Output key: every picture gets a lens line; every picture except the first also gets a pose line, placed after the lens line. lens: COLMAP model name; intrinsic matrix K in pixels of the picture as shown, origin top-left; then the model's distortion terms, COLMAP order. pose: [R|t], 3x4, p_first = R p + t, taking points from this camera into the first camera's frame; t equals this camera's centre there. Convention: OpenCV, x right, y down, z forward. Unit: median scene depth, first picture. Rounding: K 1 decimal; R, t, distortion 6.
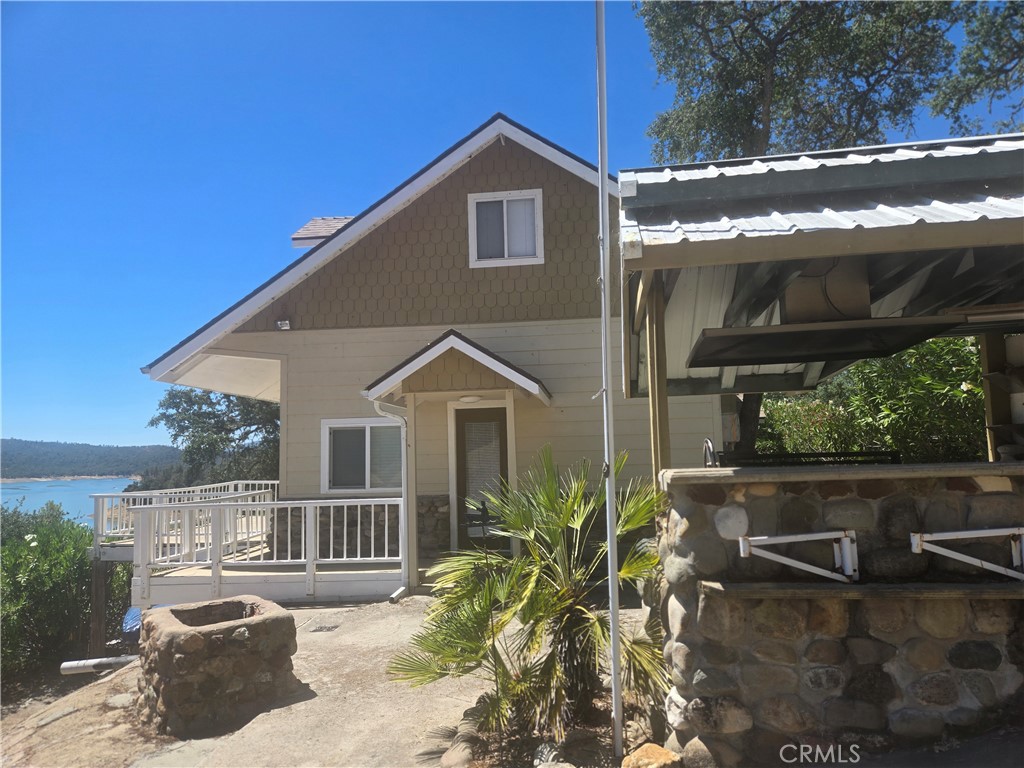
lens RADIAL K [[684.8, 0, 501.4], [0, 684.8, 392.8], [0, 0, 1]] dist [0.071514, -0.057938]
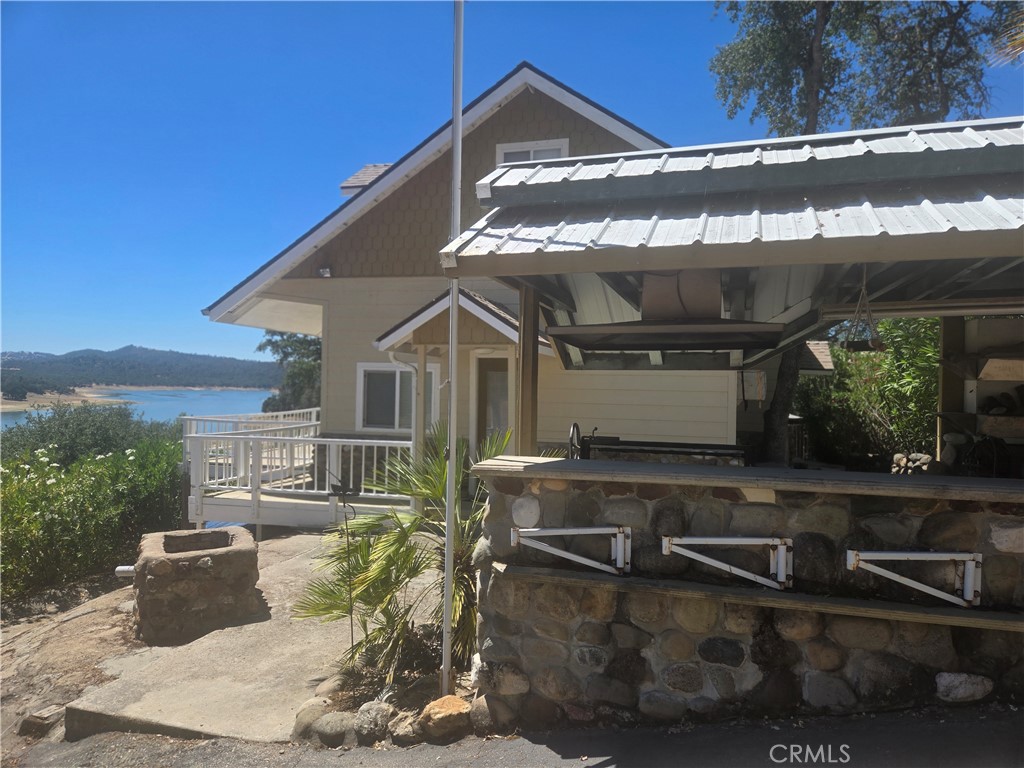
lens RADIAL K [[684.8, 0, 507.7], [0, 684.8, 381.2], [0, 0, 1]] dist [0.071514, -0.057938]
pose [[0.986964, 0.040535, -0.155753, 0.308605], [-0.026634, 0.995556, 0.090325, -0.078774], [0.158722, -0.085000, 0.983658, -0.044367]]
